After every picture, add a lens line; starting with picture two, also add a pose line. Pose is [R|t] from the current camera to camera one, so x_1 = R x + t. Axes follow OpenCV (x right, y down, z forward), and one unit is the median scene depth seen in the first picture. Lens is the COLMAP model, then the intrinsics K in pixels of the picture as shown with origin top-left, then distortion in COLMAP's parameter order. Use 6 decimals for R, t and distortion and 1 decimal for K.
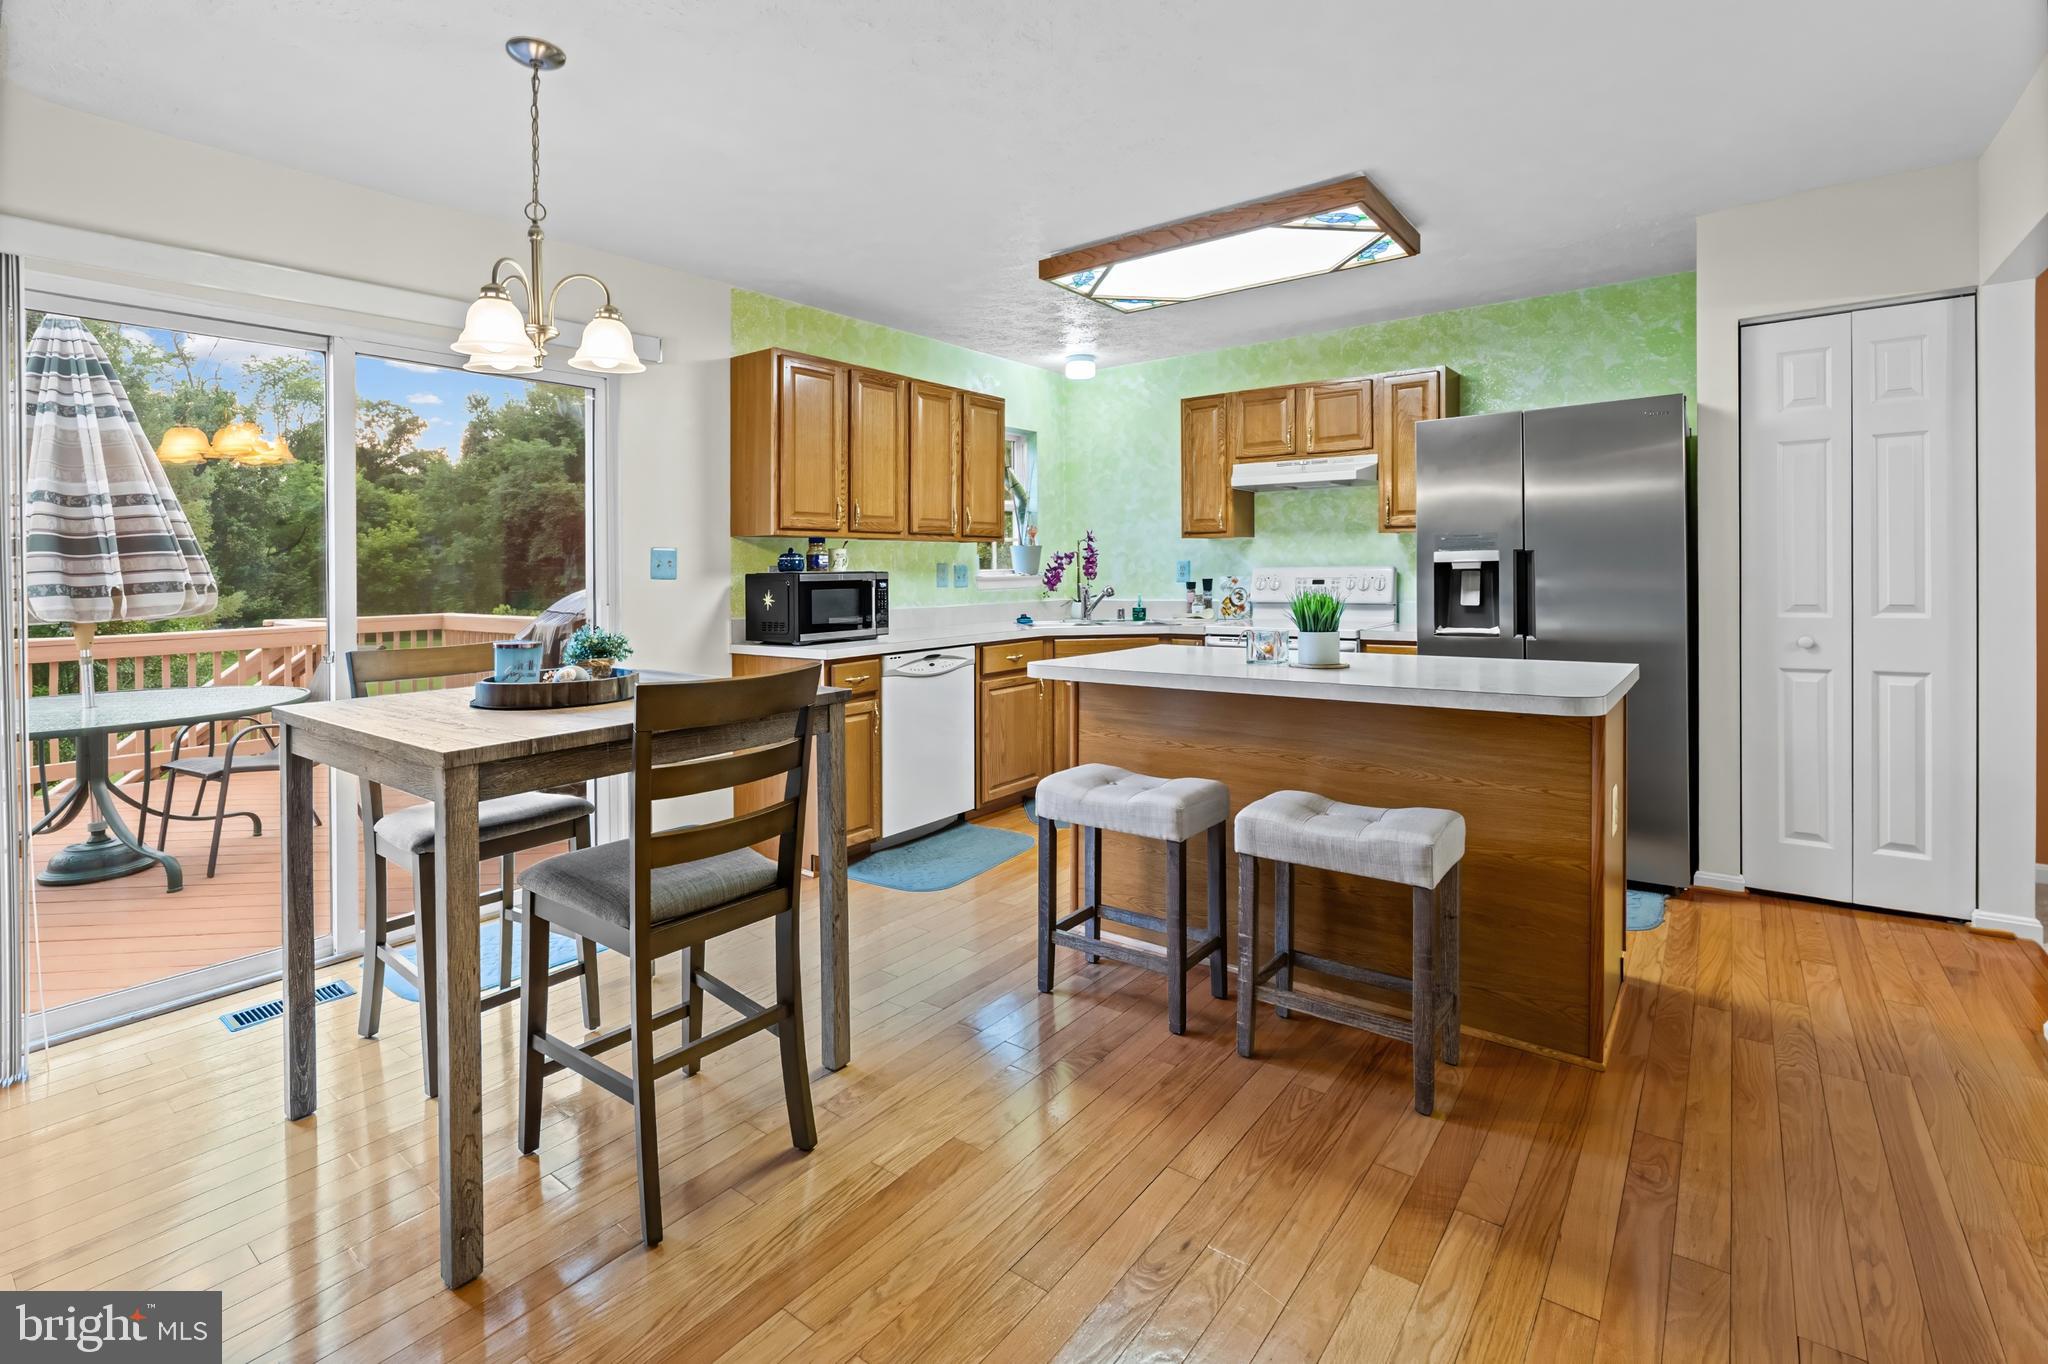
lens RADIAL K [[927.3, 0, 974.3], [0, 927.3, 574.6], [0, 0, 1]] dist [0.000494, 0.000394]
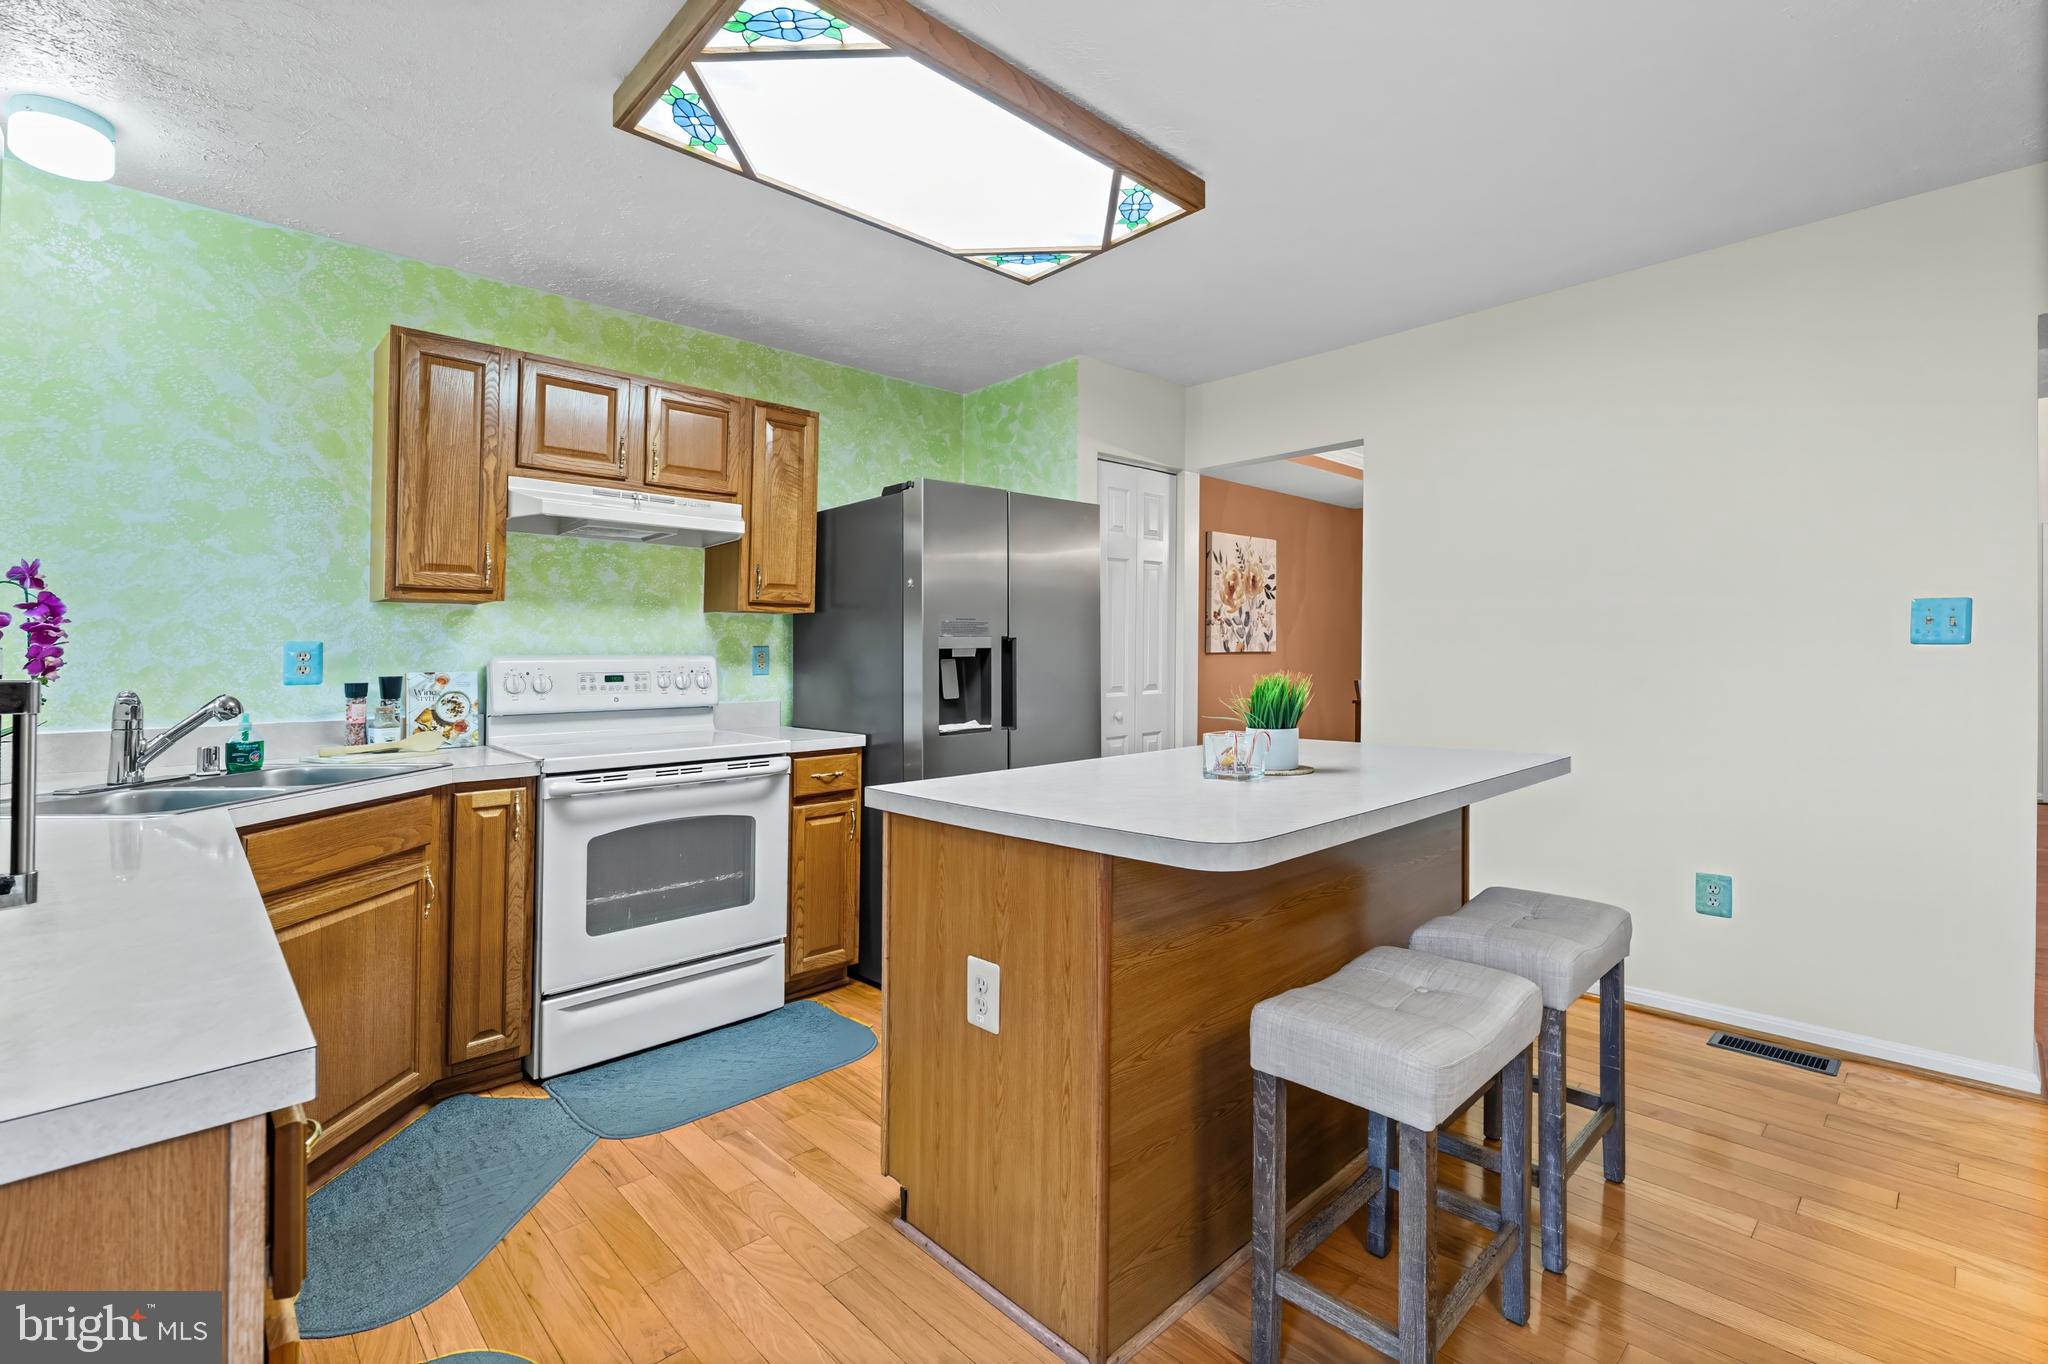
lens RADIAL K [[911.5, 0, 1023.9], [0, 911.5, 666.1], [0, 0, 1]] dist [-0.005107, 0.000221]
pose [[0.123564, 0.002578, 0.992333, -0.072655], [0.011906, 0.999921, -0.004080, 0.001605], [-0.992265, 0.012318, 0.123523, 0.187746]]
